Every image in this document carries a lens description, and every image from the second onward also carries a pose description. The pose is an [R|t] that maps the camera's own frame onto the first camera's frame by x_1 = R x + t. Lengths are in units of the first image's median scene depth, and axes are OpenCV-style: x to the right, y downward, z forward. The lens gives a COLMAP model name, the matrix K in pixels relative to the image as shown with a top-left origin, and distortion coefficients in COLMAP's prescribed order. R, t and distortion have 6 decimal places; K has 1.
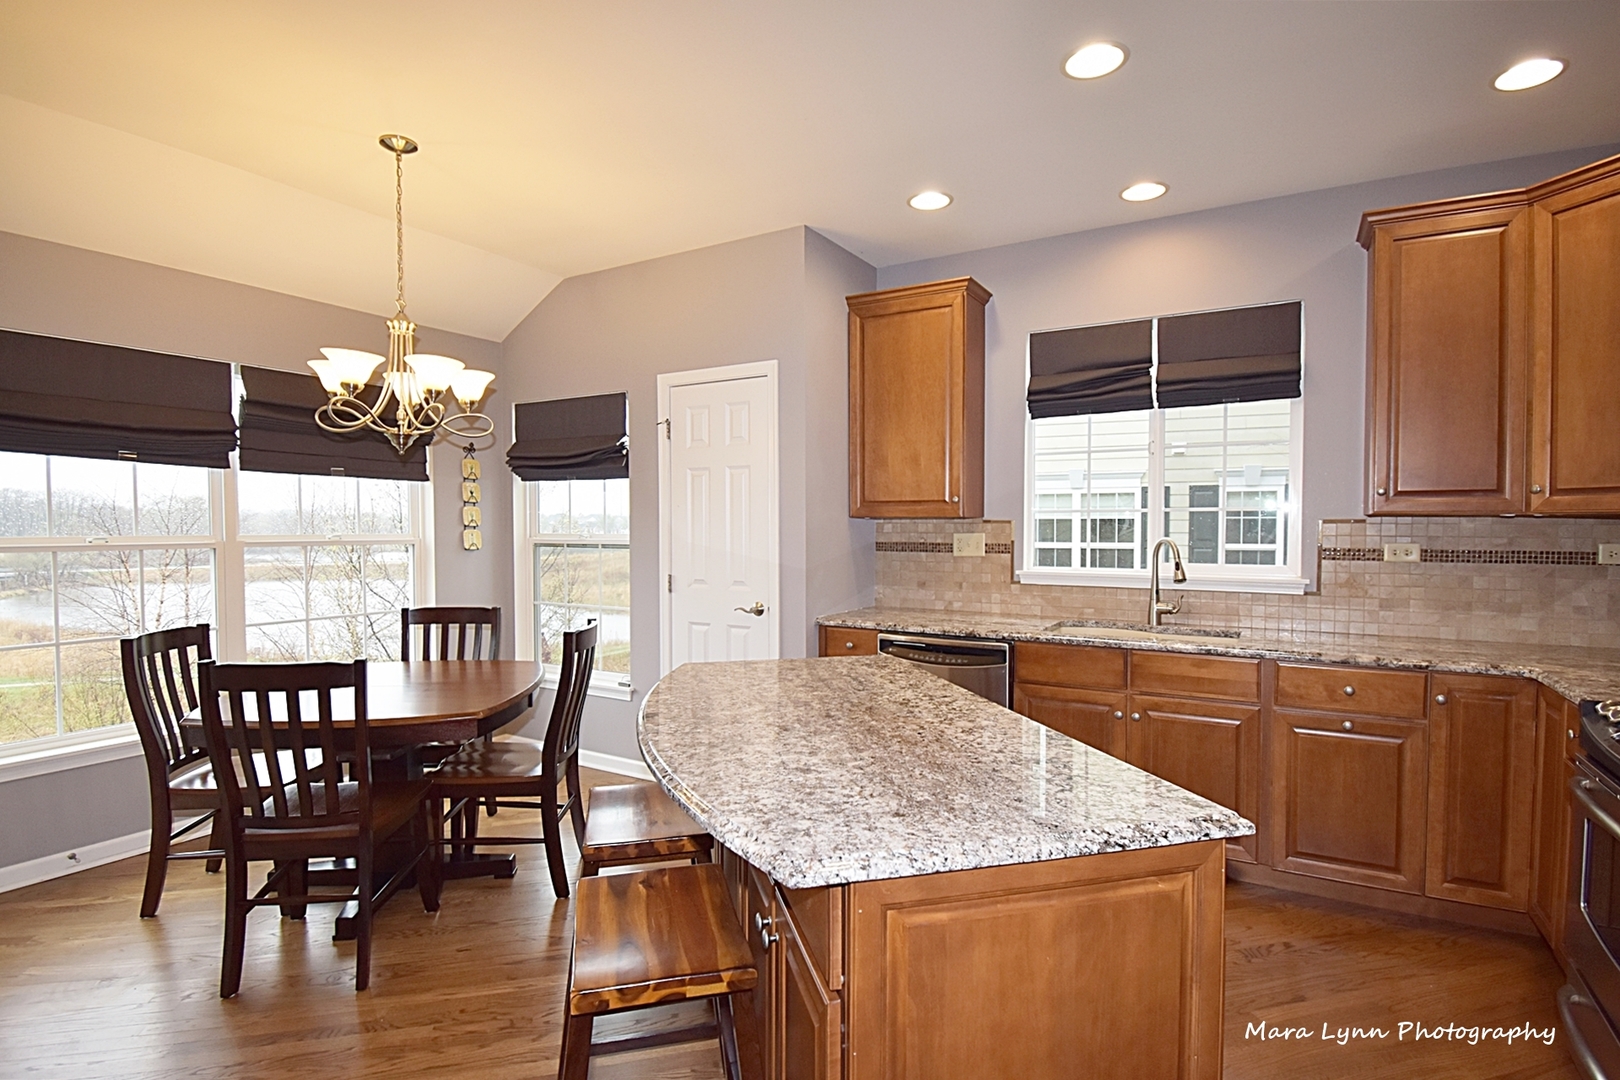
lens RADIAL K [[775.5, 0, 818.6], [0, 775.5, 545.8], [0, 0, 1]] dist [-0.001062, -0.000671]
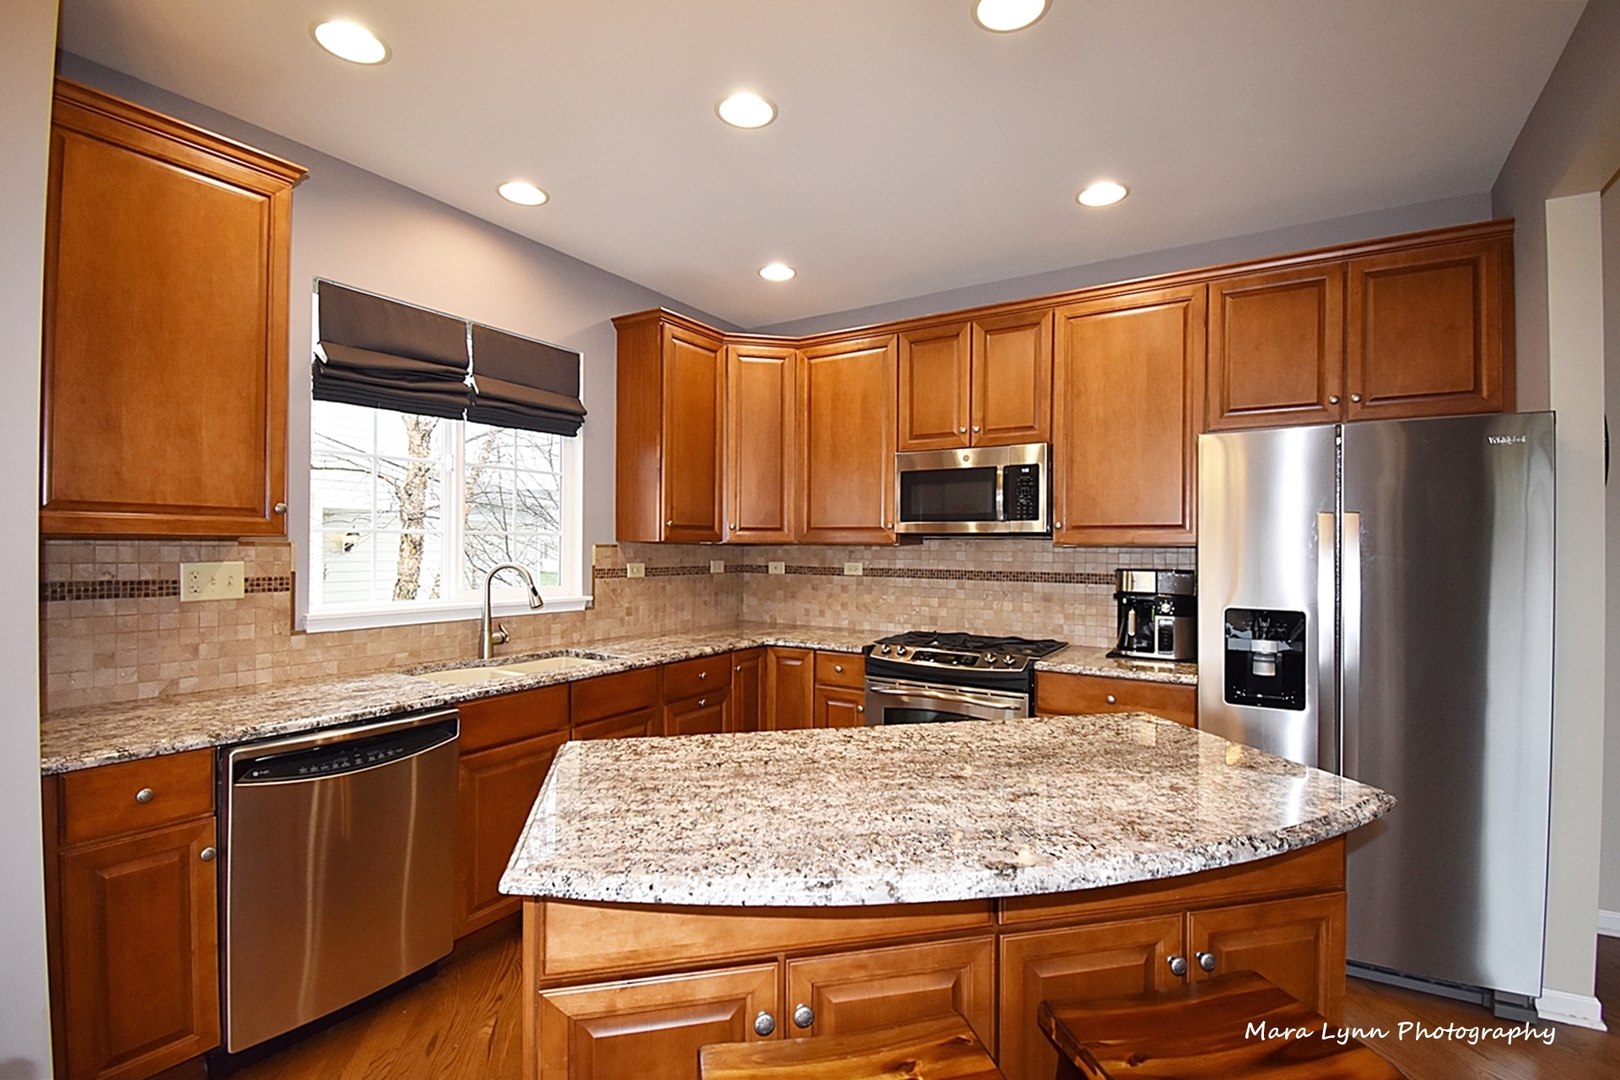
lens RADIAL K [[732.2, 0, 811.9], [0, 732.2, 546.6], [0, 0, 1]] dist [-0.001223, -0.000136]
pose [[0.053488, 0.001280, 0.998568, -0.432840], [0.023020, 0.999732, -0.002515, -0.019593], [-0.998303, 0.023122, 0.053444, 0.599319]]
